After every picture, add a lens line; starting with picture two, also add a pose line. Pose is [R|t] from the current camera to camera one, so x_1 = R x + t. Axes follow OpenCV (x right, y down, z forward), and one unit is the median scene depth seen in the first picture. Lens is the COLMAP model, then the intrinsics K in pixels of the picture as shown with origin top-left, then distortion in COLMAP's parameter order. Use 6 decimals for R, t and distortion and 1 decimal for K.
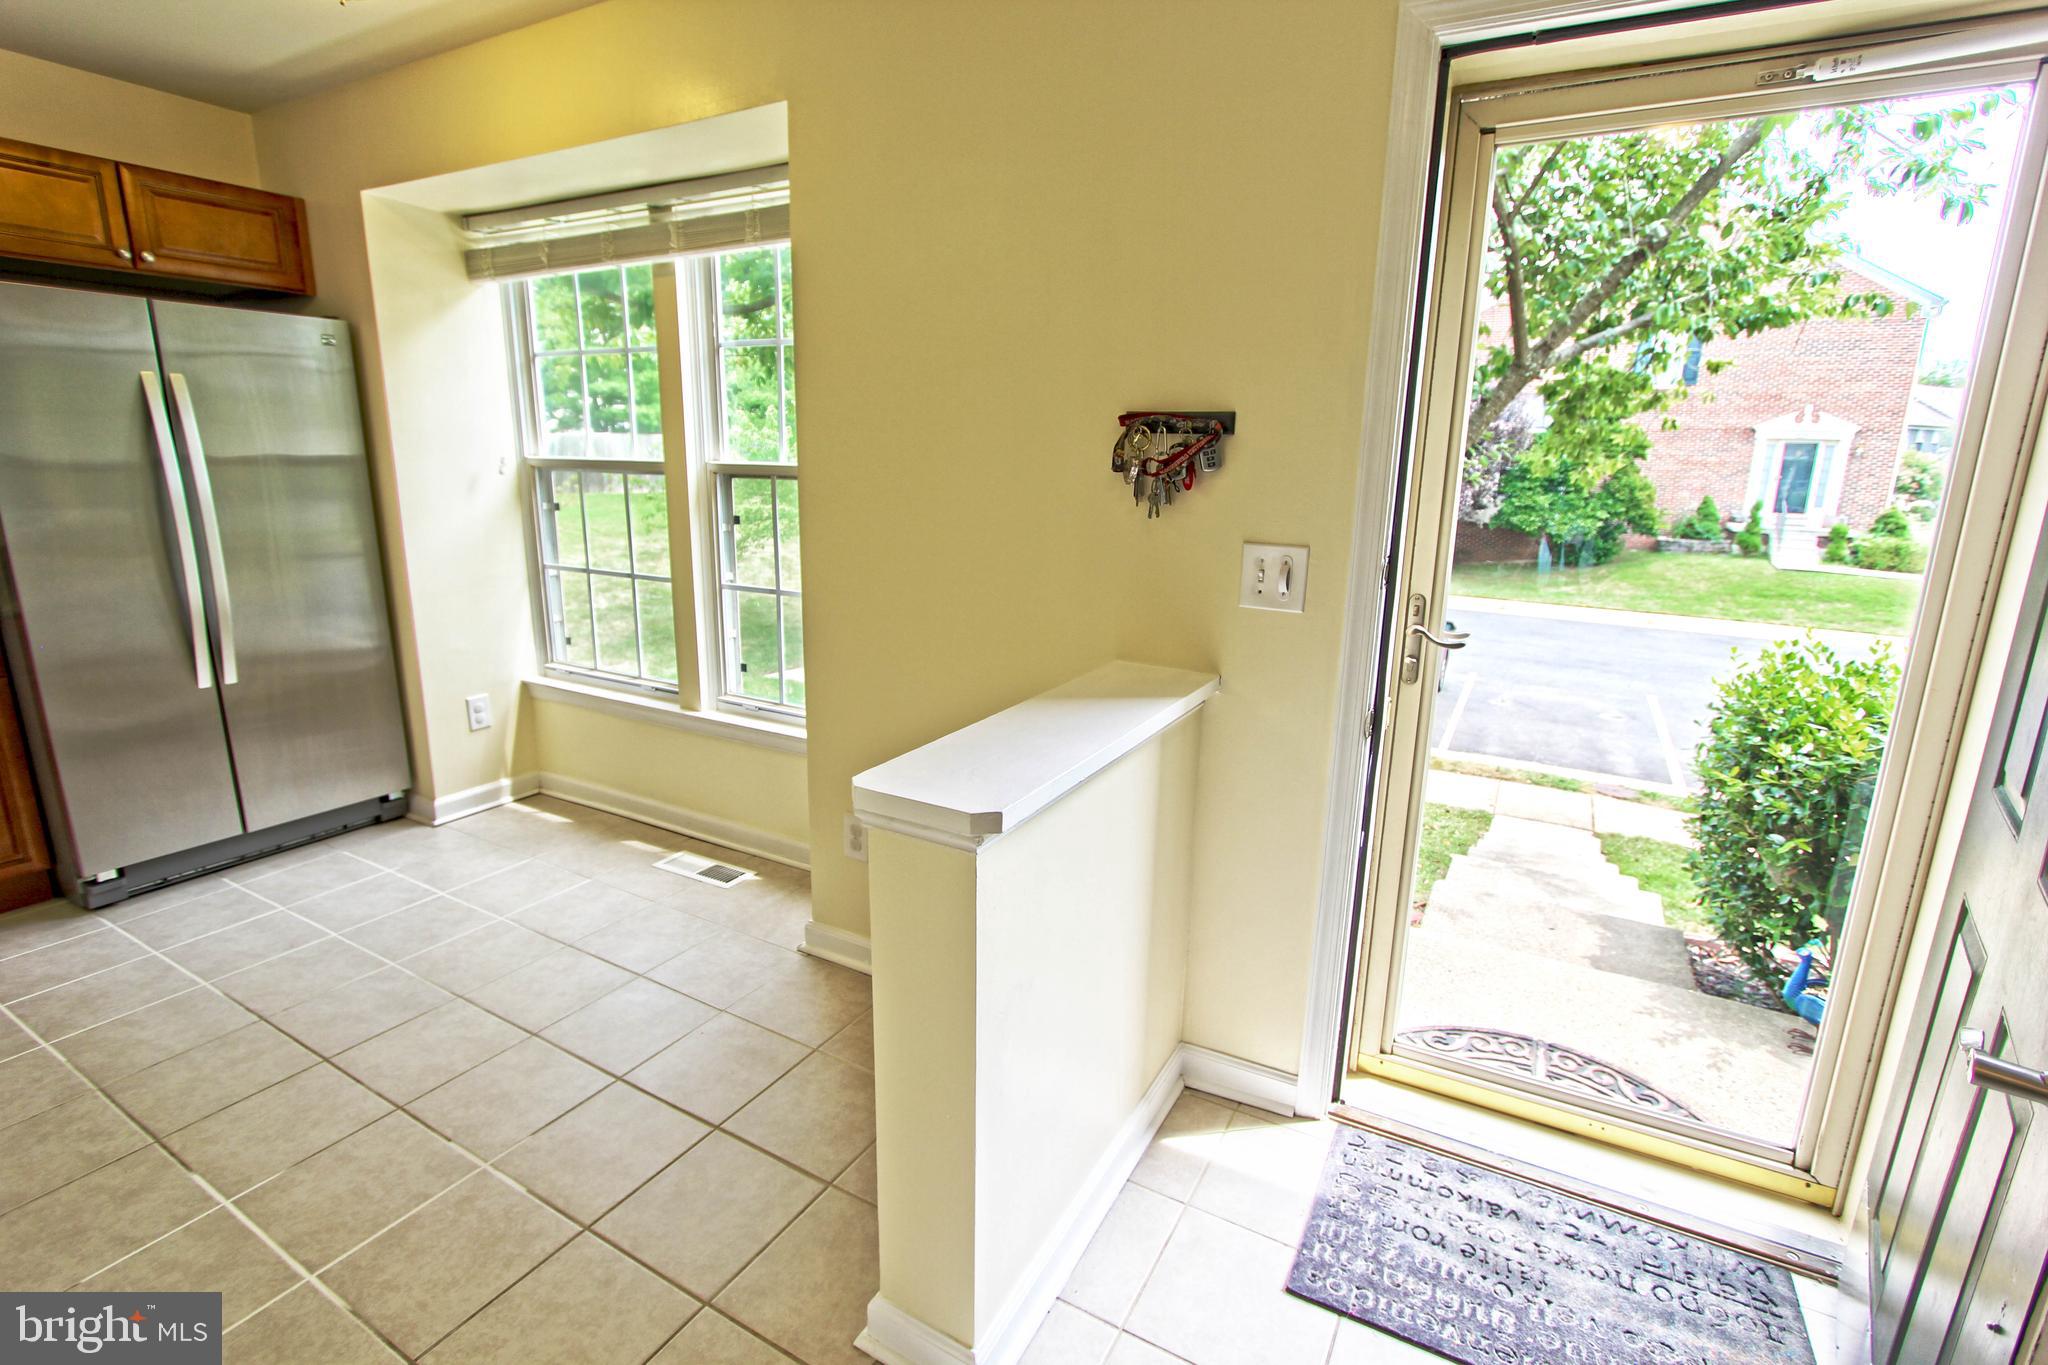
lens RADIAL K [[941.9, 0, 1021.0], [0, 941.9, 690.9], [0, 0, 1]] dist [-0.018352, 0.002547]
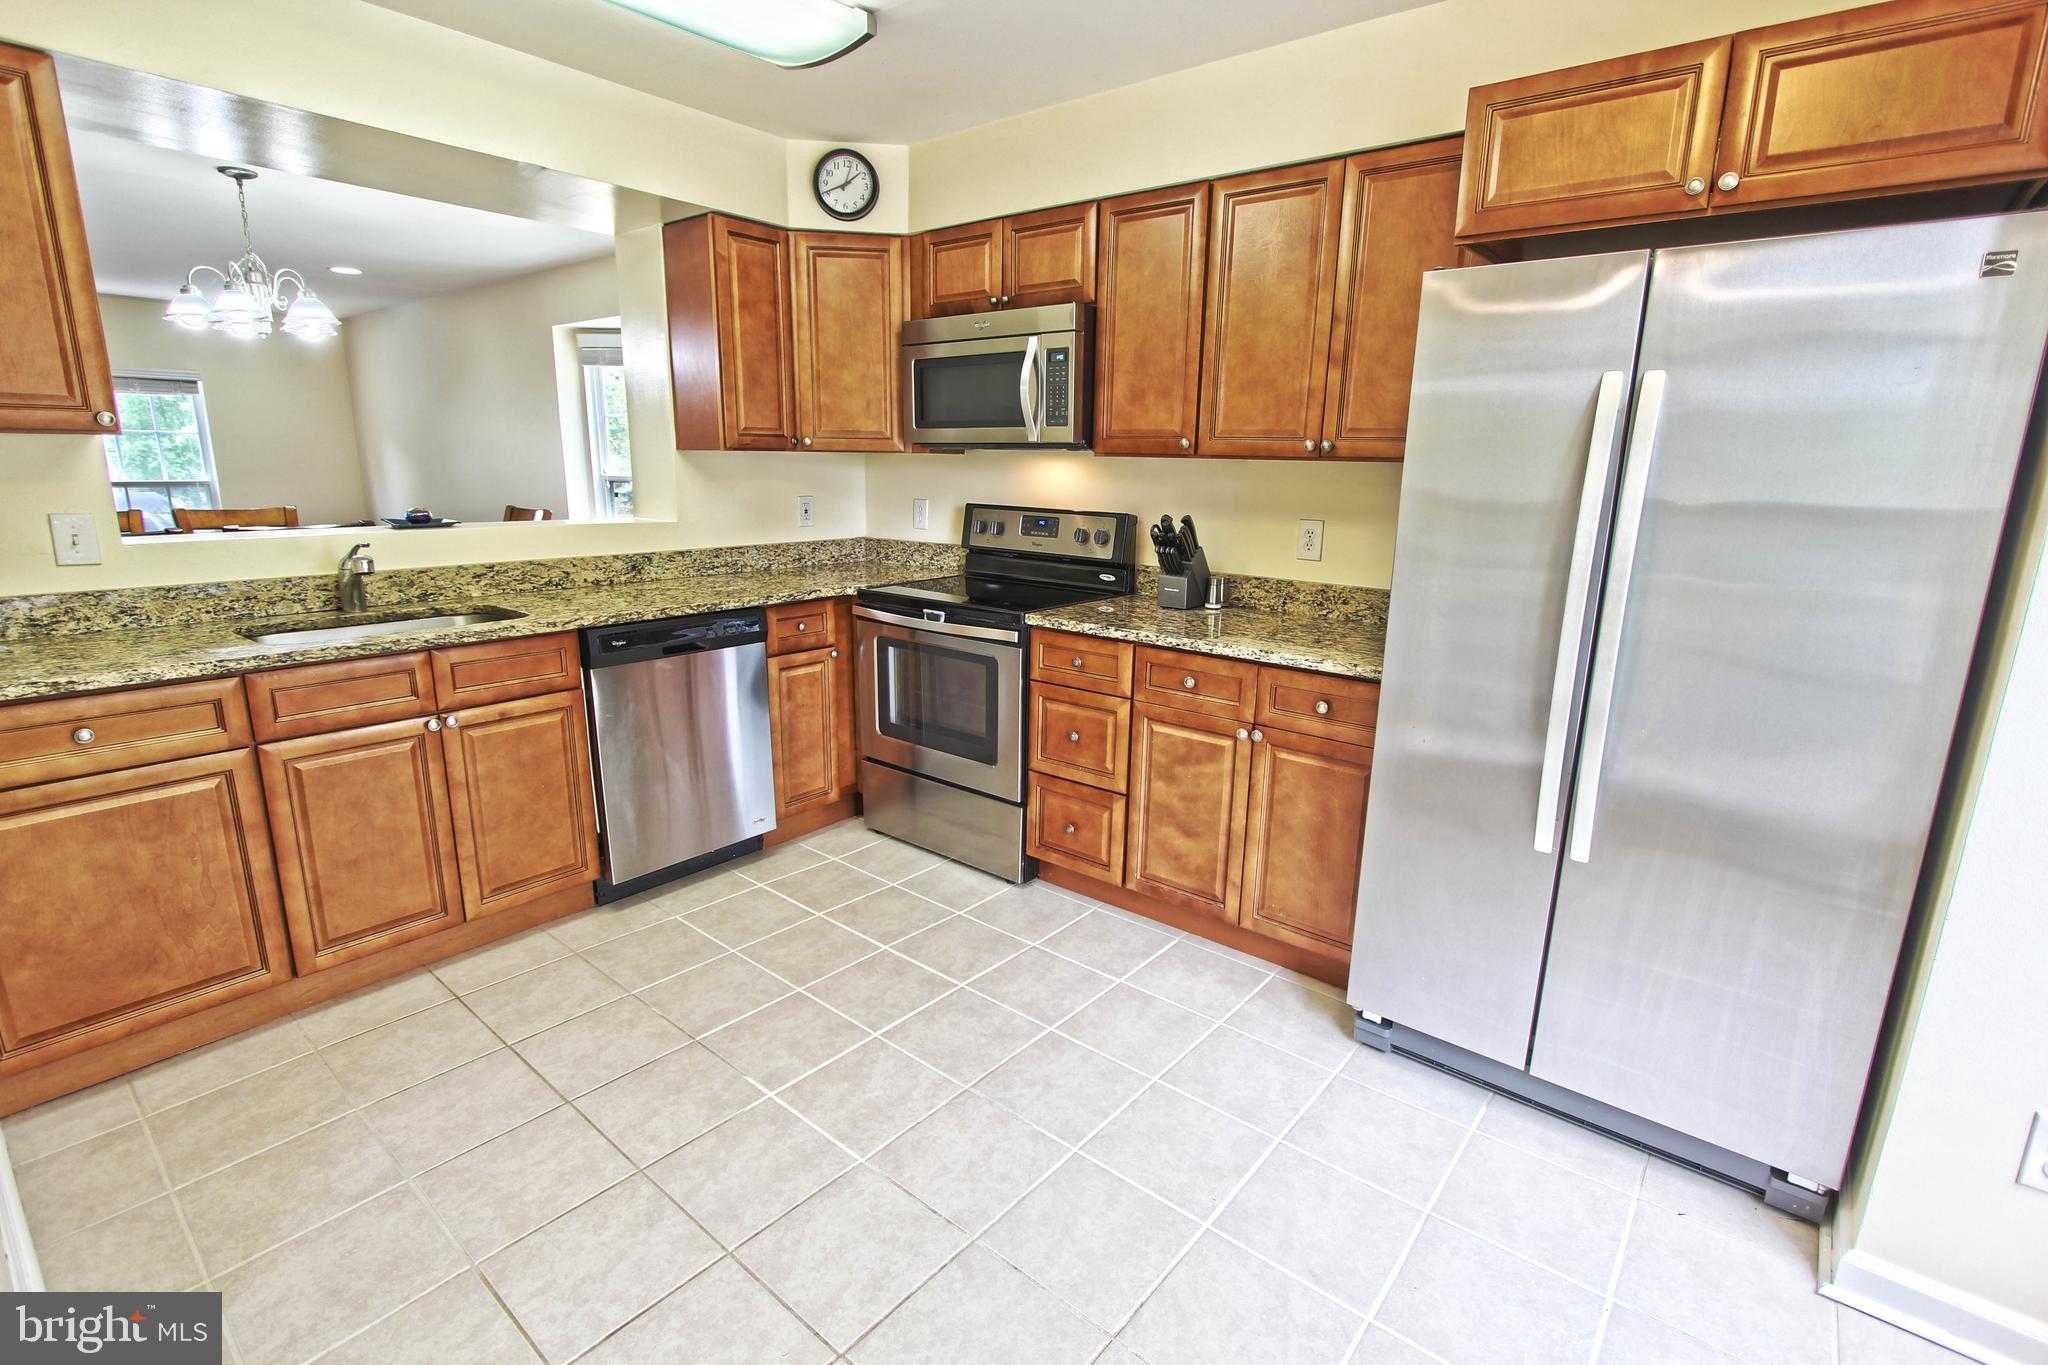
lens RADIAL K [[941.9, 0, 1033.1], [0, 941.9, 683.5], [0, 0, 1]] dist [-0.018352, 0.002547]
pose [[-0.177500, 0.210592, -0.961324, -0.213491], [-0.258555, 0.932540, 0.252027, -0.184346], [0.949549, 0.293290, -0.111076, 0.702691]]
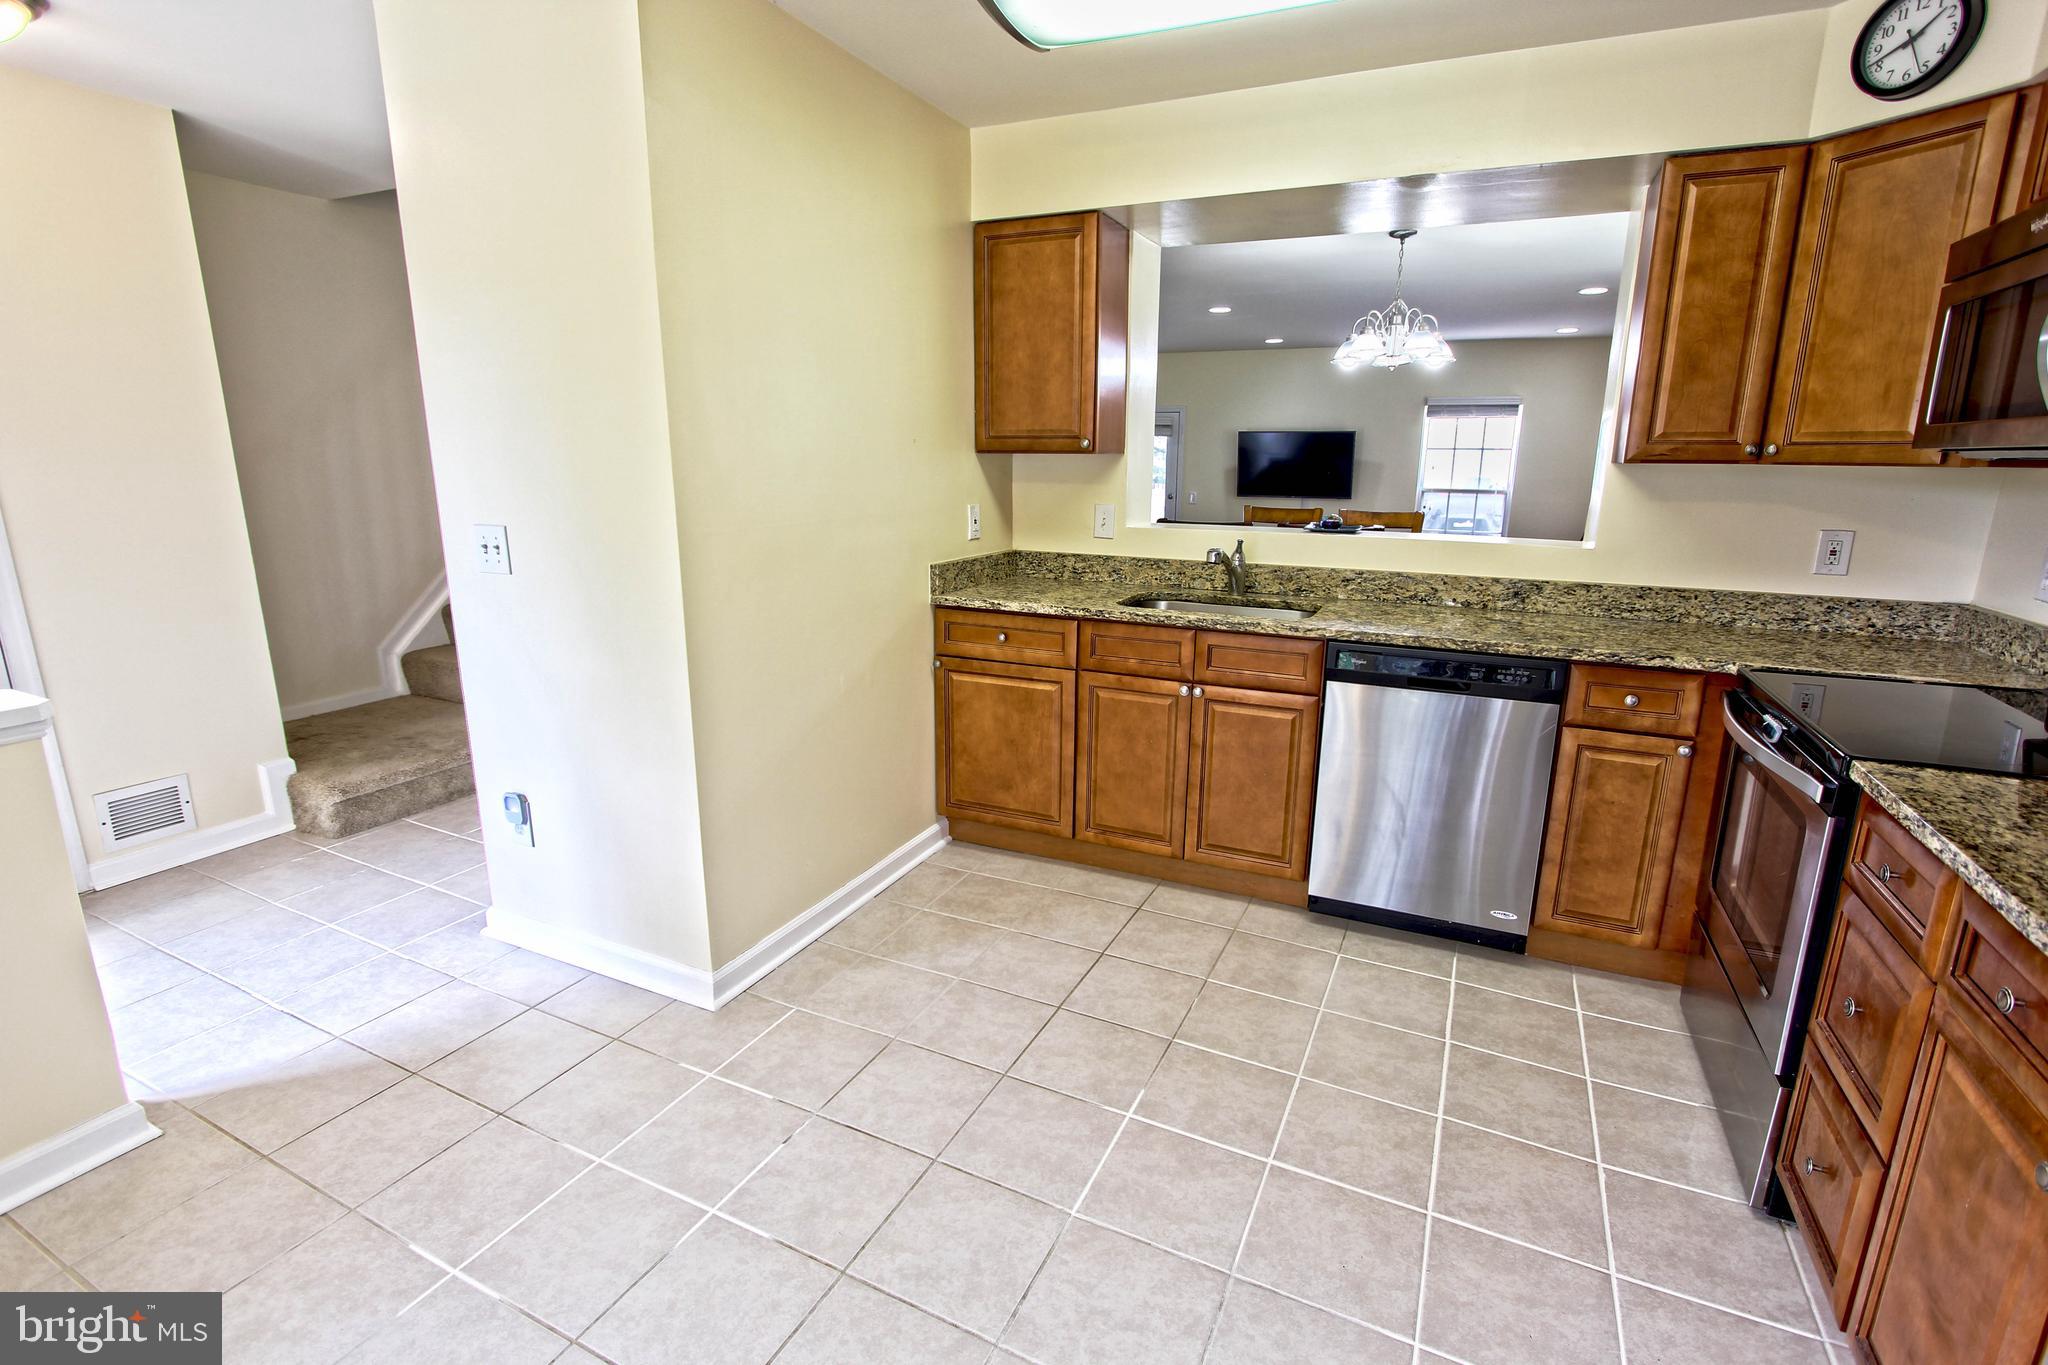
lens RADIAL K [[941.9, 0, 1029.4], [0, 941.9, 684.2], [0, 0, 1]] dist [-0.018352, 0.002547]
pose [[-0.998186, -0.006518, -0.059849, -0.660871], [-0.033638, 0.884850, 0.464660, -0.268541], [0.049928, 0.465831, -0.883464, 0.982014]]
